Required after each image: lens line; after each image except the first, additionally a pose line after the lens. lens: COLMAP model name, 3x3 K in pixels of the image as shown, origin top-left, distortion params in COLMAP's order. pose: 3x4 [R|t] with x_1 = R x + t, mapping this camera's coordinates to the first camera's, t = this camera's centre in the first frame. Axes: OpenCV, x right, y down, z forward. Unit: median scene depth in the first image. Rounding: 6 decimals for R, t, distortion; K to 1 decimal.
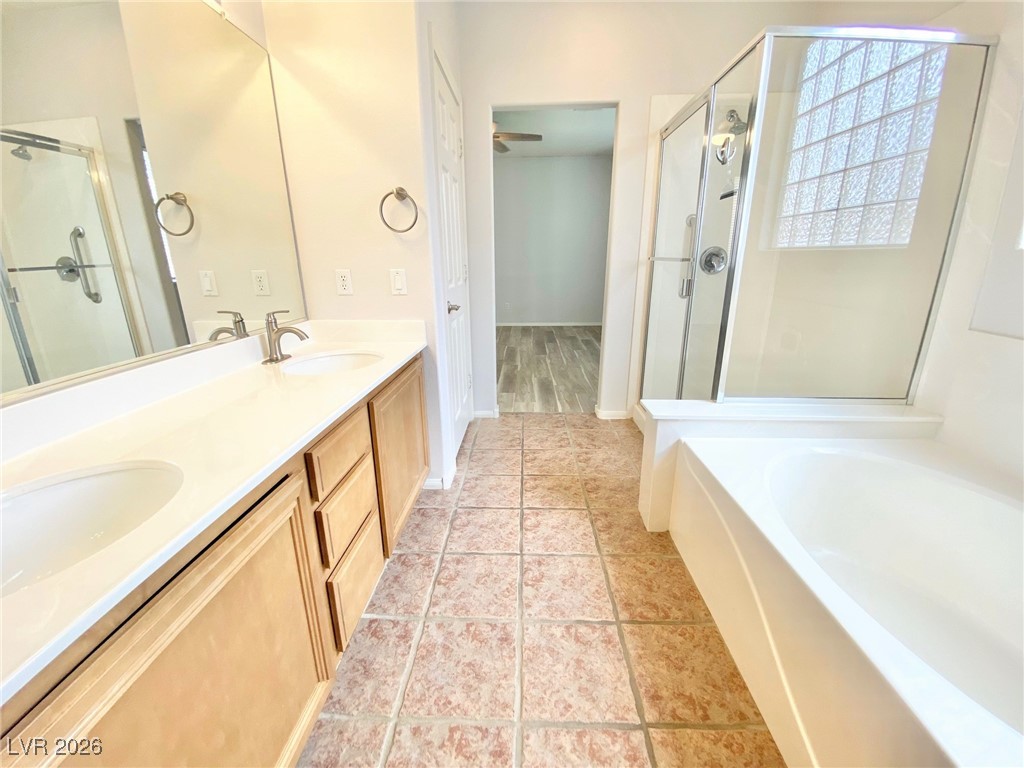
lens RADIAL K [[416.1, 0, 512.0], [0, 416.1, 384.0], [0, 0, 1]] dist [0.022723, -0.022610]
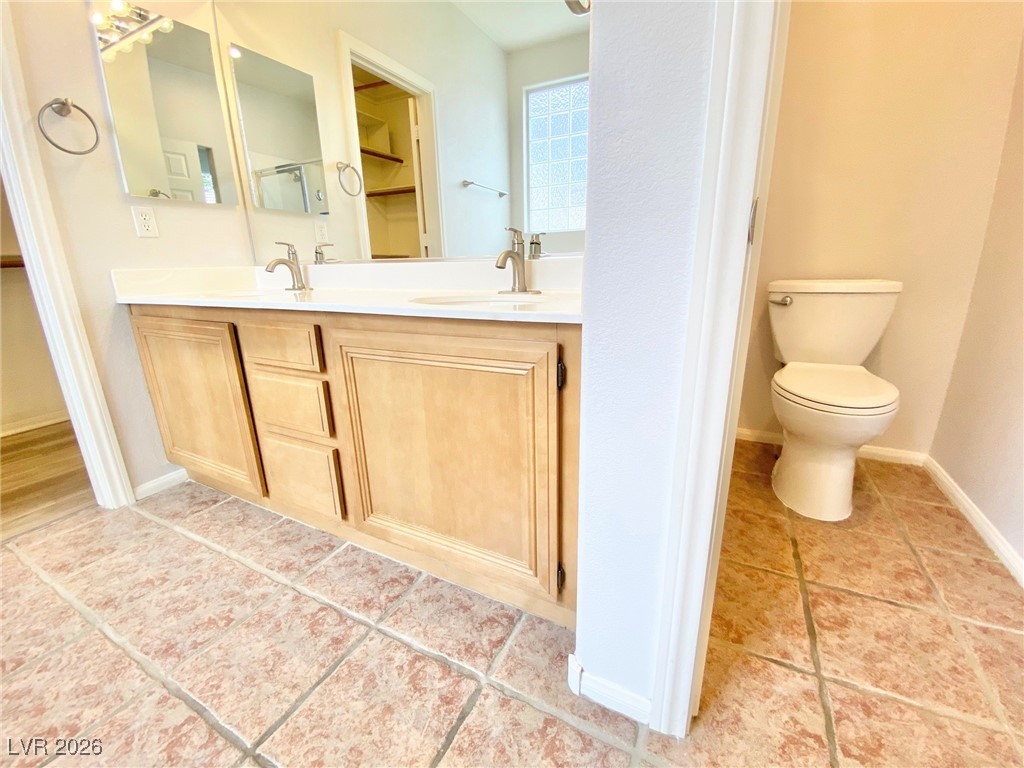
lens RADIAL K [[417.8, 0, 507.2], [0, 417.8, 382.3], [0, 0, 1]] dist [0.016585, -0.018705]
pose [[-0.432500, 0.266117, -0.861467, 0.195558], [-0.226163, 0.892885, 0.389368, -0.212593], [0.872808, 0.363234, -0.325986, 1.314624]]
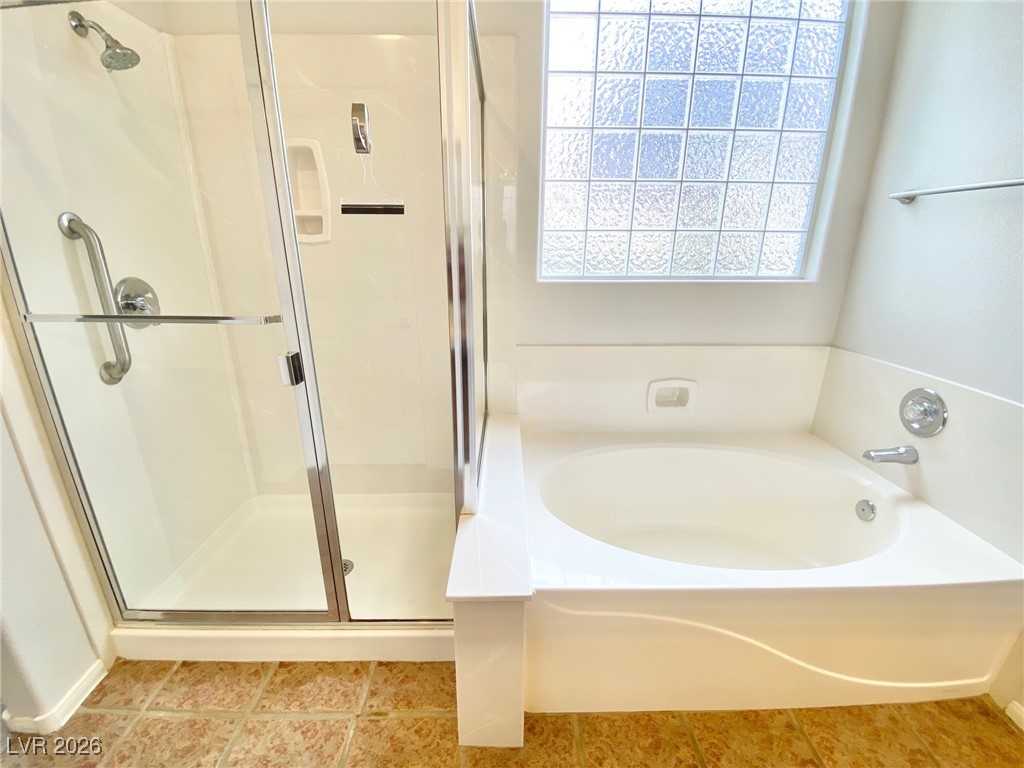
lens RADIAL K [[416.1, 0, 512.0], [0, 416.1, 384.0], [0, 0, 1]] dist [0.022723, -0.022610]
pose [[-0.050736, -0.296430, 0.953706, -0.132201], [0.280795, 0.912181, 0.298461, -0.391024], [-0.958426, 0.282939, 0.036956, 0.950253]]
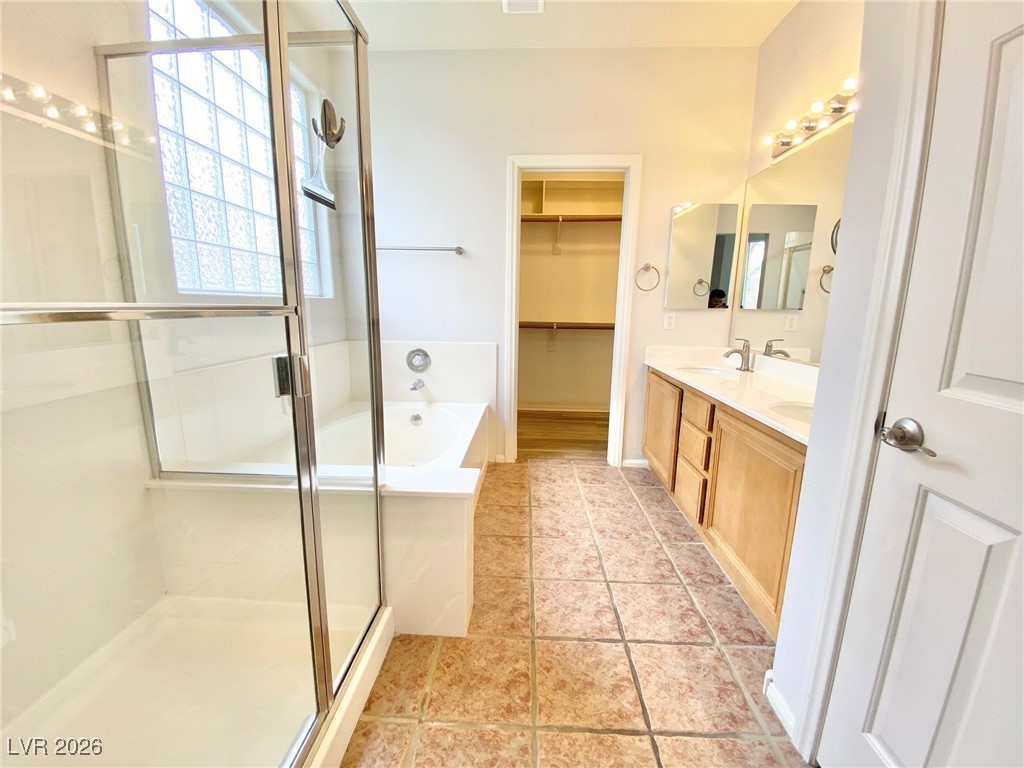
lens RADIAL K [[416.1, 0, 512.0], [0, 416.1, 384.0], [0, 0, 1]] dist [0.022723, -0.022610]
pose [[-0.999975, -0.004762, 0.005270, 0.270849], [-0.001826, 0.889364, 0.457197, -0.539255], [-0.006864, 0.457176, -0.889350, 1.797128]]
